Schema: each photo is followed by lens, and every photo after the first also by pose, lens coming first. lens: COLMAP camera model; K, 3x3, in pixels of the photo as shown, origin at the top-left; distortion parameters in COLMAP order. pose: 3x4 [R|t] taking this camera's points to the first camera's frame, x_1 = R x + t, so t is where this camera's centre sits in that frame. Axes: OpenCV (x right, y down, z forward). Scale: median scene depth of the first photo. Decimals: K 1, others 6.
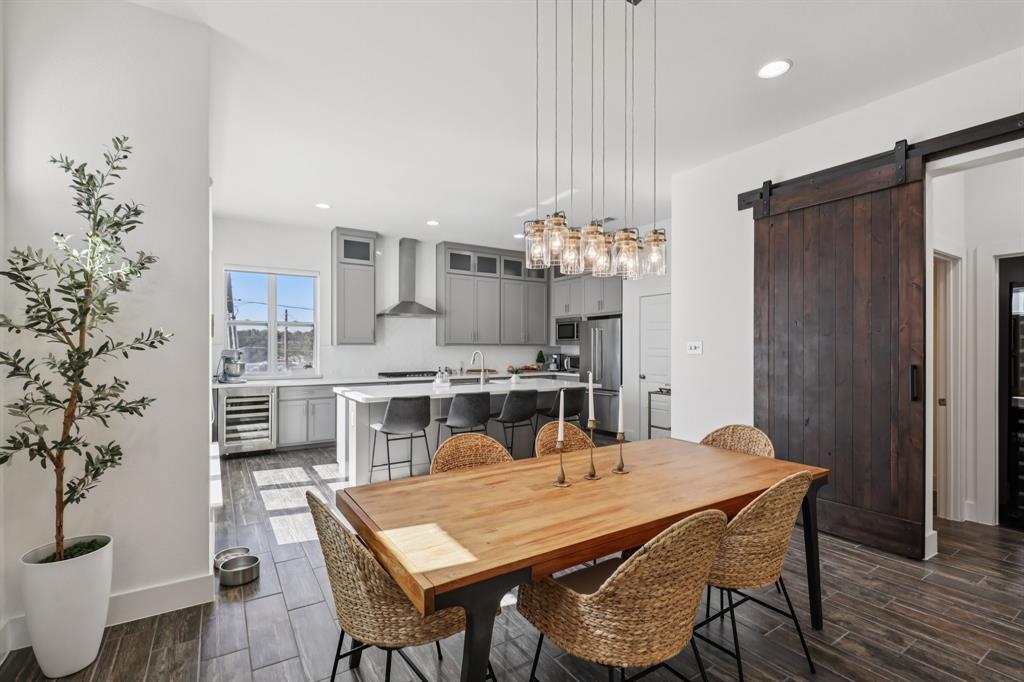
lens RADIAL K [[467.7, 0, 519.6], [0, 467.7, 345.4], [0, 0, 1]] dist [0.002855, -0.000312]
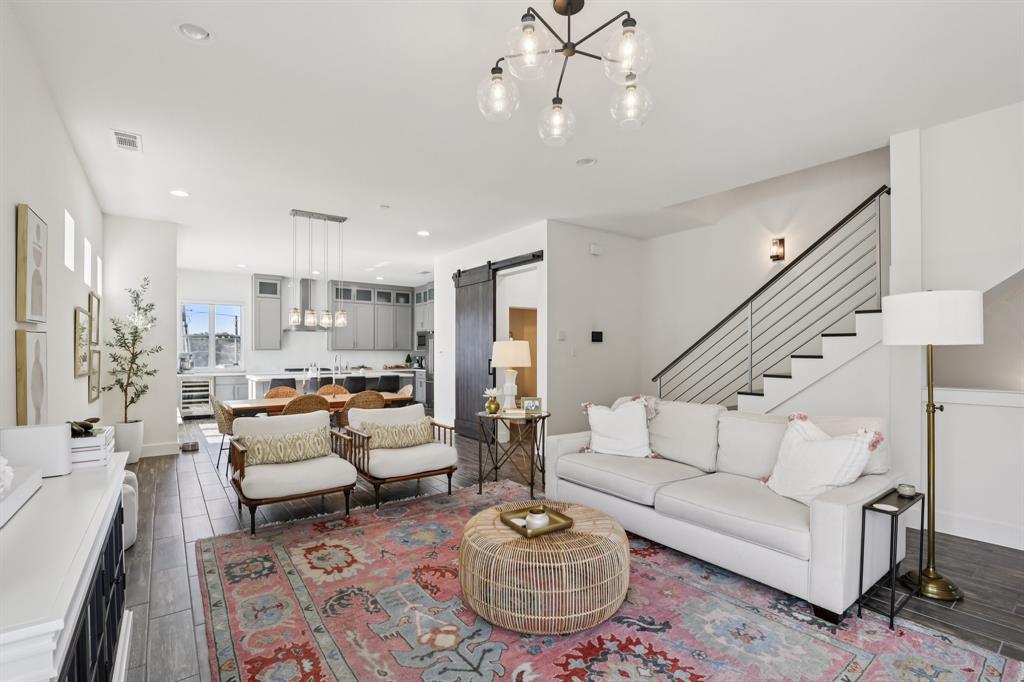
lens RADIAL K [[482.8, 0, 516.7], [0, 482.8, 352.4], [0, 0, 1]] dist [-0.026807, 0.007236]
pose [[0.998363, 0.000533, 0.057188, 0.365492], [-0.000879, 0.999981, 0.006020, -0.003742], [-0.057183, -0.006061, 0.998345, -0.600423]]
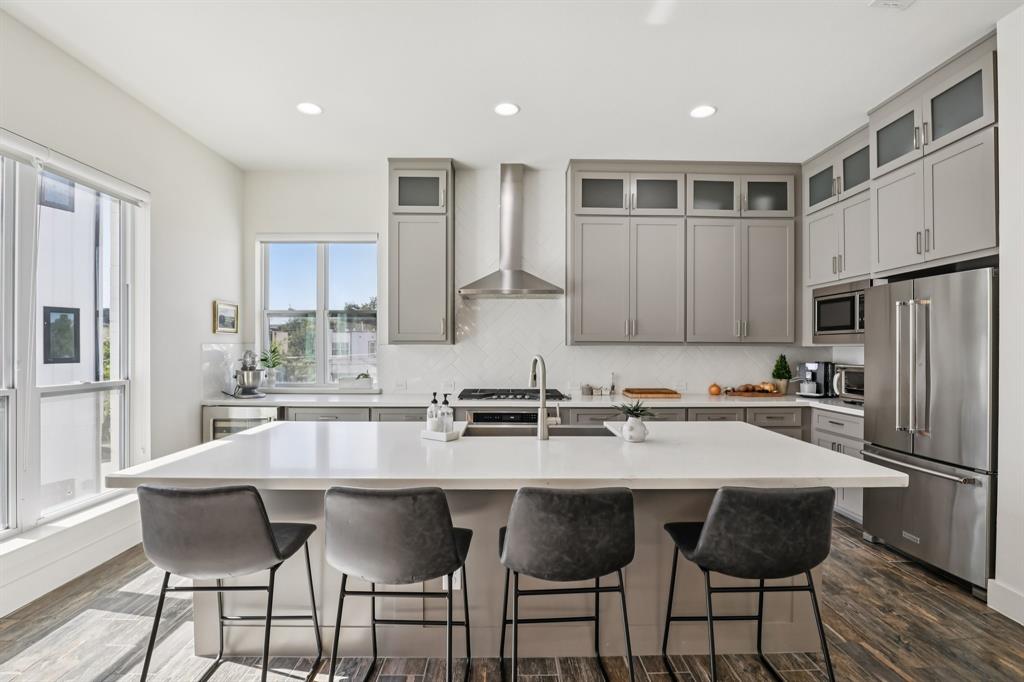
lens RADIAL K [[490.8, 0, 524.0], [0, 490.8, 349.1], [0, 0, 1]] dist [-0.006155, 0.000189]
pose [[0.849927, 0.002904, -0.526892, 0.110618], [0.000017, 0.999985, 0.005539, 0.002259], [0.526900, -0.004716, 0.849914, 0.507336]]
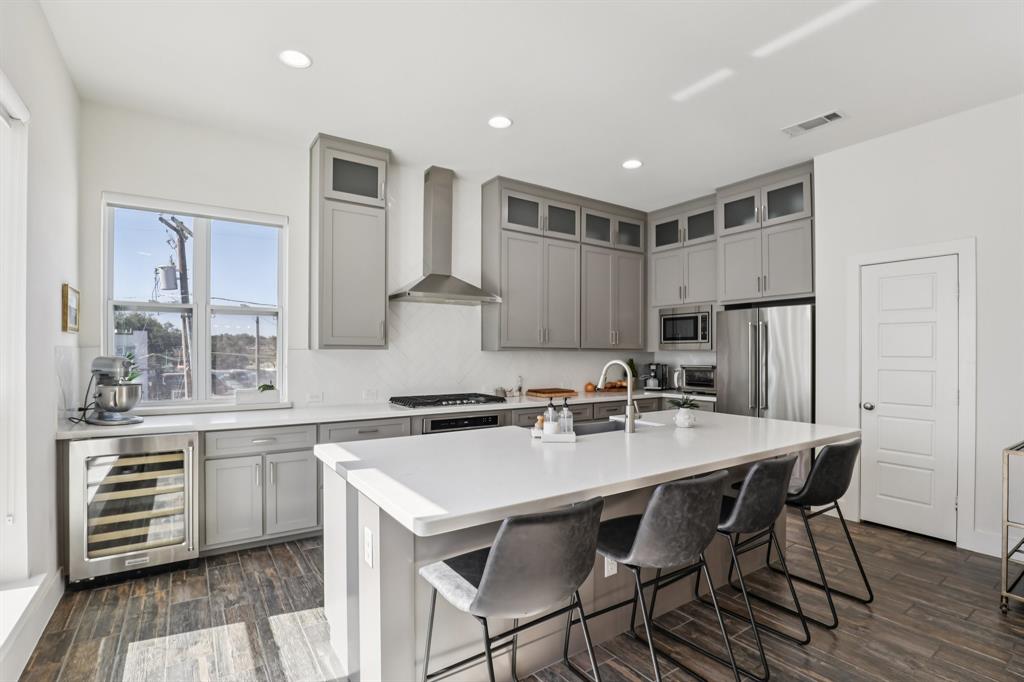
lens RADIAL K [[485.1, 0, 511.6], [0, 485.1, 353.4], [0, 0, 1]] dist [-0.012087, -0.000108]
pose [[0.999872, 0.002136, 0.015884, -0.167725], [-0.002209, 0.999987, 0.004615, 0.001325], [-0.015874, -0.004649, 0.999863, 0.412138]]
